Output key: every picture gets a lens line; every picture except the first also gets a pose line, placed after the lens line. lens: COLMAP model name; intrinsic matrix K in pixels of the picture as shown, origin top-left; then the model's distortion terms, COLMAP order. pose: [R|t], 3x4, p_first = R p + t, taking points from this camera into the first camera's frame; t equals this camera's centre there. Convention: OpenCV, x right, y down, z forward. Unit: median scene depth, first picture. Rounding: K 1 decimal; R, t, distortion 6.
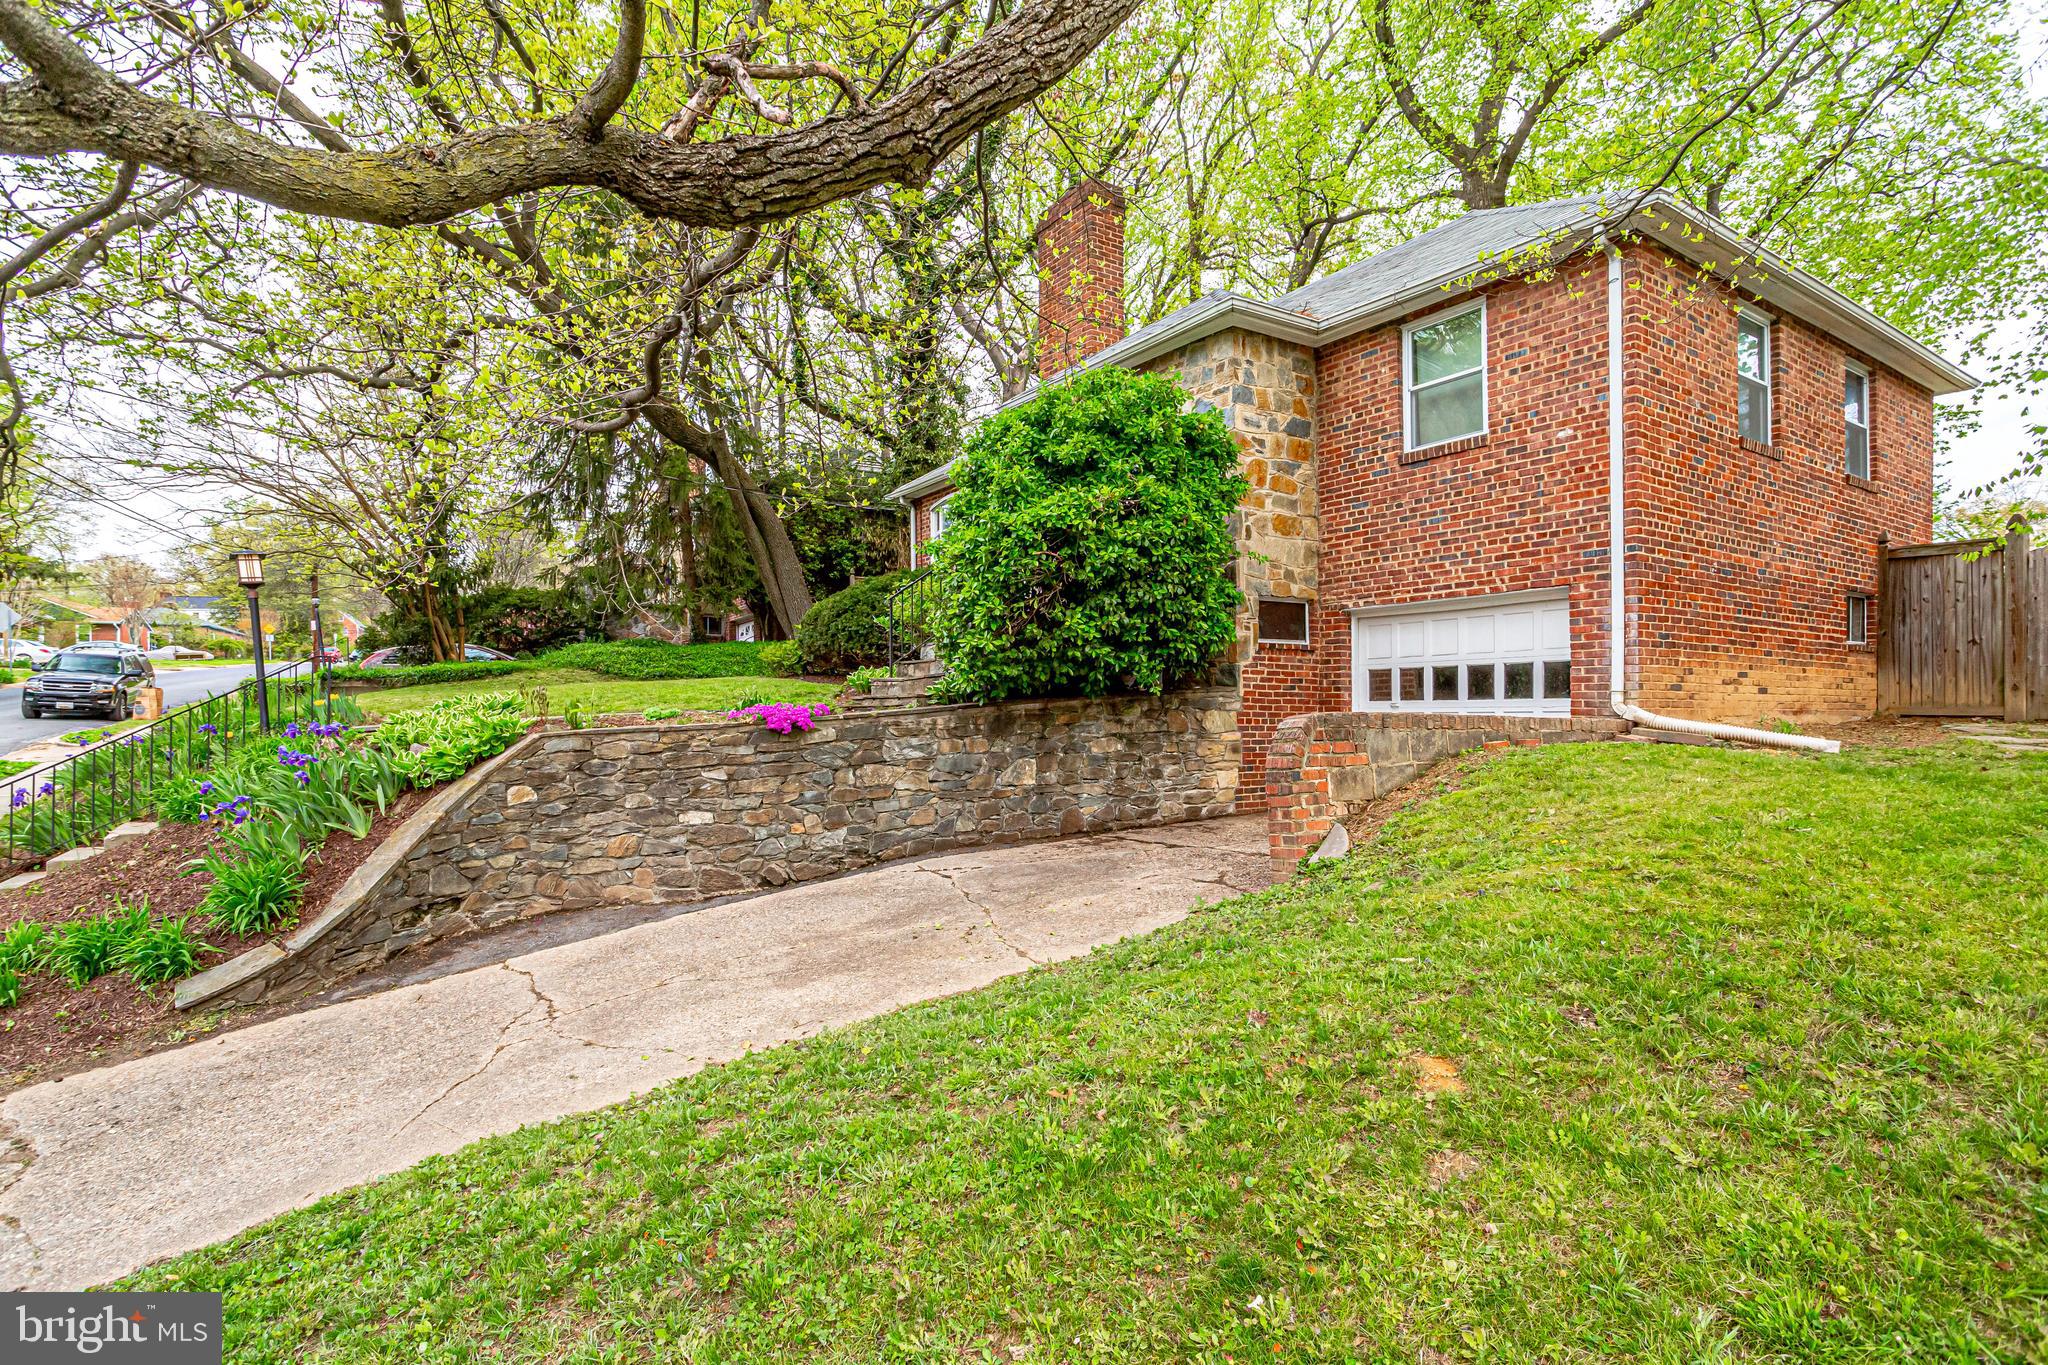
lens RADIAL K [[1006.1, 0, 1024.0], [0, 1006.1, 682.5], [0, 0, 1]] dist [-0.000397, 0.000068]
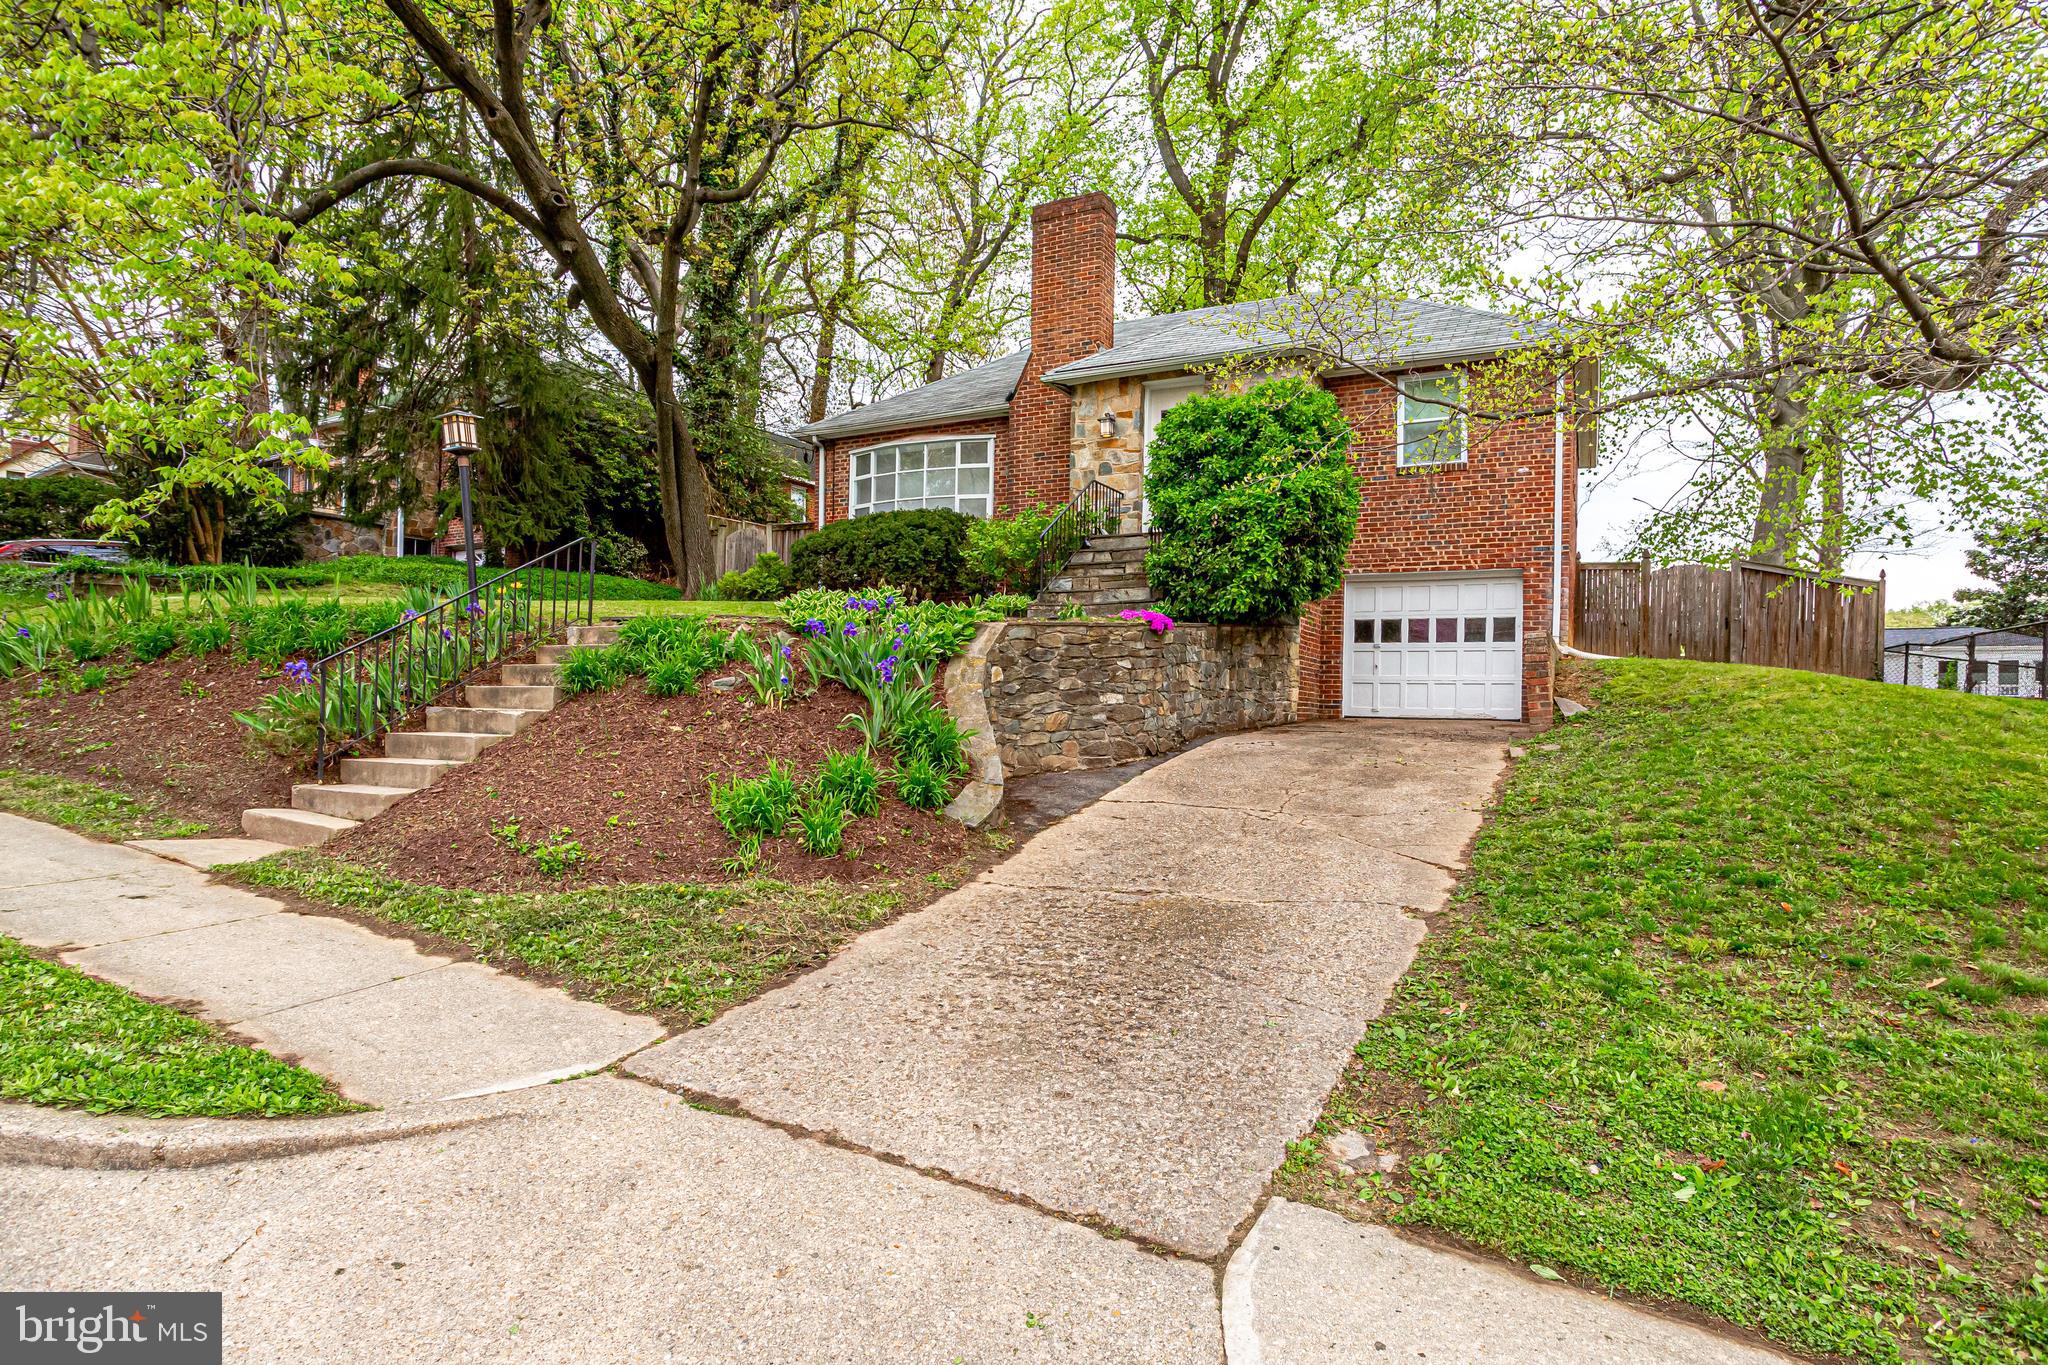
lens RADIAL K [[1006.1, 0, 1024.0], [0, 1006.1, 682.5], [0, 0, 1]] dist [-0.000397, 0.000068]
pose [[0.883937, 0.028382, 0.466743, -0.870363], [-0.037763, 0.999229, 0.010756, 0.093591], [-0.466078, -0.027133, 0.884327, -0.016877]]
